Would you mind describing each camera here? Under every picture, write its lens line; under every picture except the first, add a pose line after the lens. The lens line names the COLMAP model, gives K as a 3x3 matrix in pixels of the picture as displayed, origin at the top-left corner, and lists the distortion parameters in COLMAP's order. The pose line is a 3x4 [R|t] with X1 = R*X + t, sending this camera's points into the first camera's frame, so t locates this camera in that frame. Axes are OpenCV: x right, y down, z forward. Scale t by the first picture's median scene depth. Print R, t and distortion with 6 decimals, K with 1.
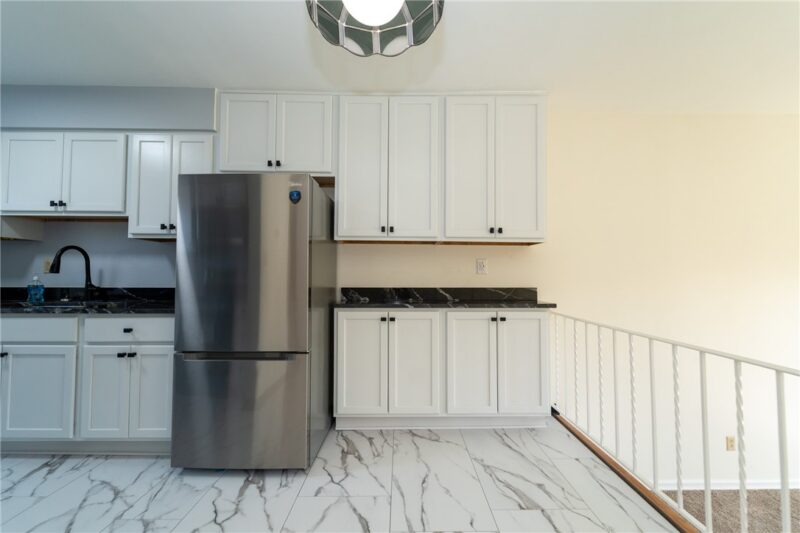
lens RADIAL K [[321.0, 0, 400.8], [0, 321.0, 266.3], [0, 0, 1]] dist [0.003012, -0.002939]
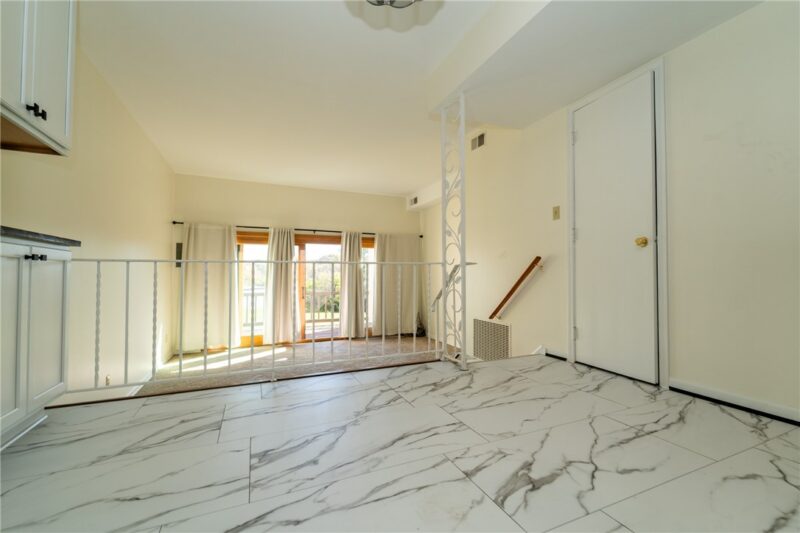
lens RADIAL K [[341.6, 0, 397.4], [0, 341.6, 267.3], [0, 0, 1]] dist [-0.001988, 0.000139]
pose [[-0.399230, 0.026531, 0.916467, -0.682750], [-0.027683, 0.998777, -0.040973, 0.233989], [-0.916433, -0.041729, -0.398007, 0.772166]]
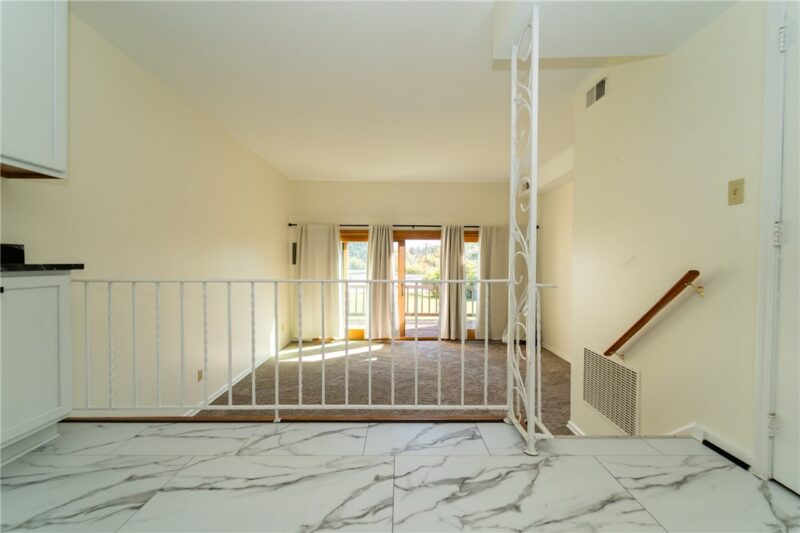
lens RADIAL K [[321.0, 0, 398.8], [0, 321.0, 266.9], [0, 0, 1]] dist [0.003012, -0.002939]
pose [[-0.002817, -0.014214, 0.999895, -0.336347], [-0.037160, 0.999210, 0.014100, 0.105200], [-0.999305, -0.037117, -0.003343, 0.319707]]
